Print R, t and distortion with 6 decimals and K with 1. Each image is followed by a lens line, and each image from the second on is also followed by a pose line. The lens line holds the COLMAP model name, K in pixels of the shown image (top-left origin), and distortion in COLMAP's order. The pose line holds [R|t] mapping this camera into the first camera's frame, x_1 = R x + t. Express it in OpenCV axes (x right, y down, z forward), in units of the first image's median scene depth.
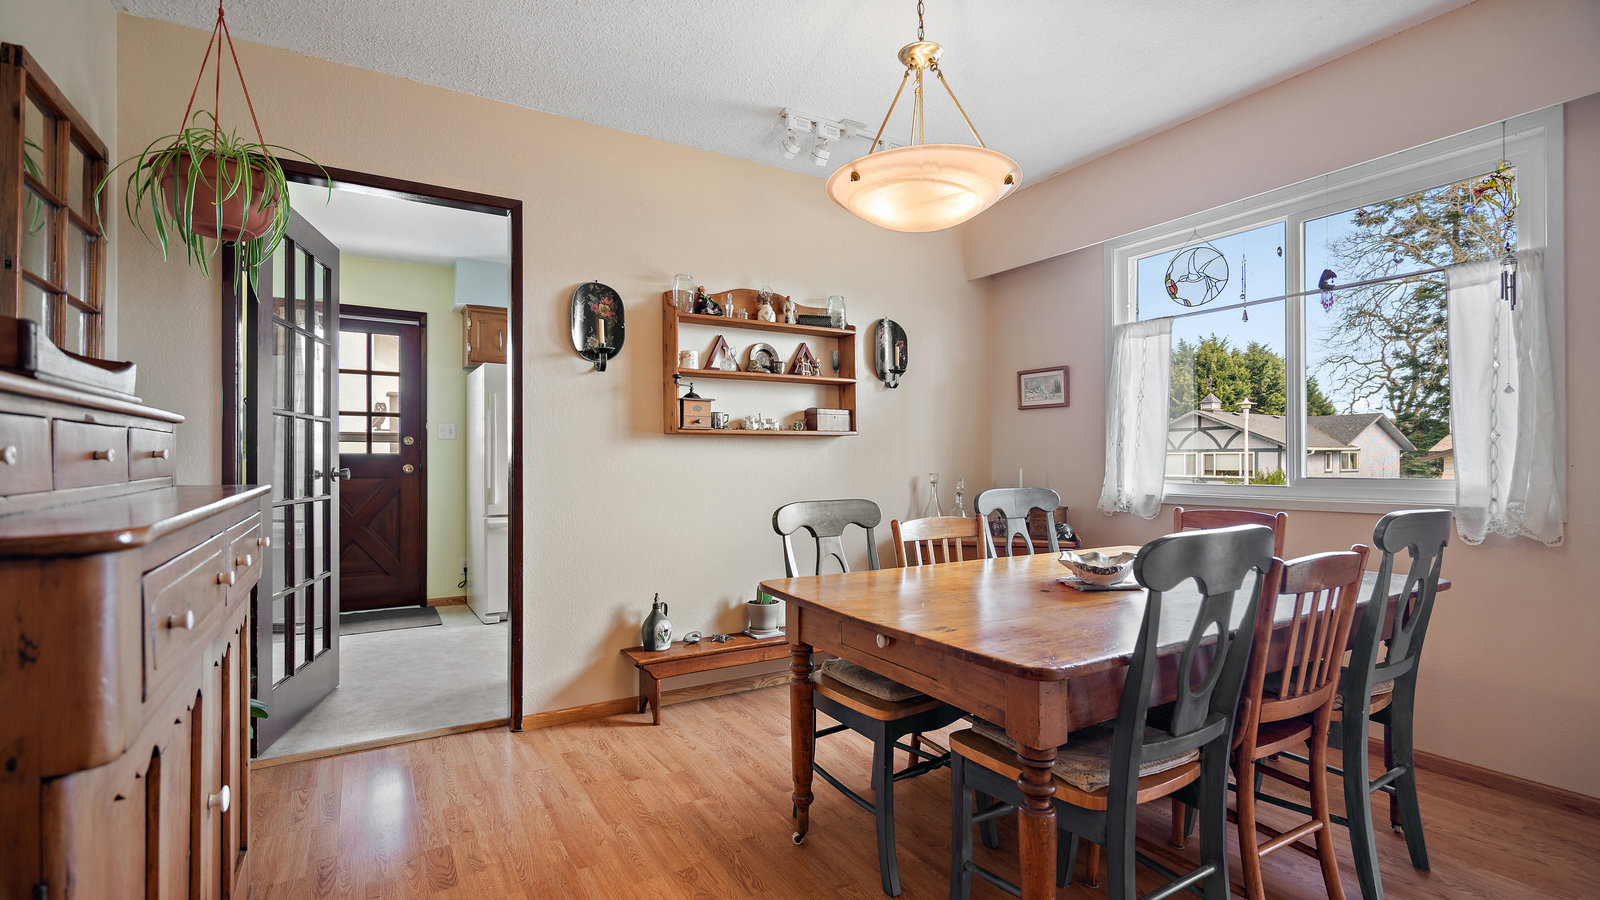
lens RADIAL K [[728.8, 0, 797.8], [0, 728.8, 460.0], [0, 0, 1]] dist [-0.001980, 0.000862]
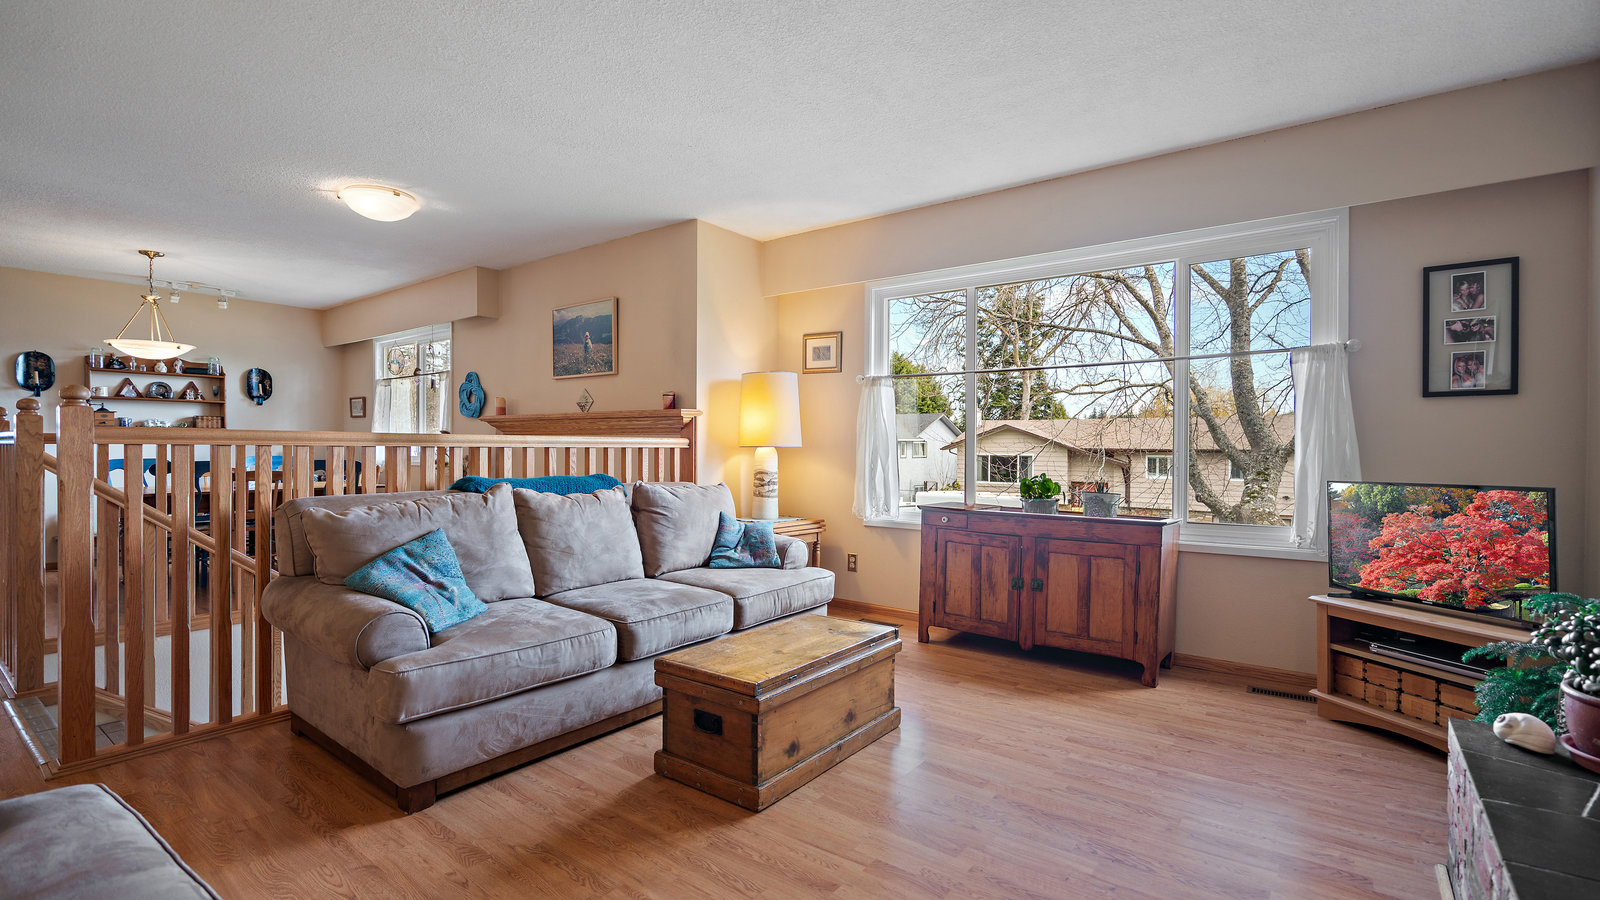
lens RADIAL K [[728.8, 0, 801.5], [0, 728.8, 445.8], [0, 0, 1]] dist [-0.001980, 0.000862]
pose [[0.930322, 0.008919, 0.366635, 0.798994], [-0.008721, 0.999960, -0.002194, -0.001670], [-0.366639, -0.001156, 0.930362, -1.365087]]
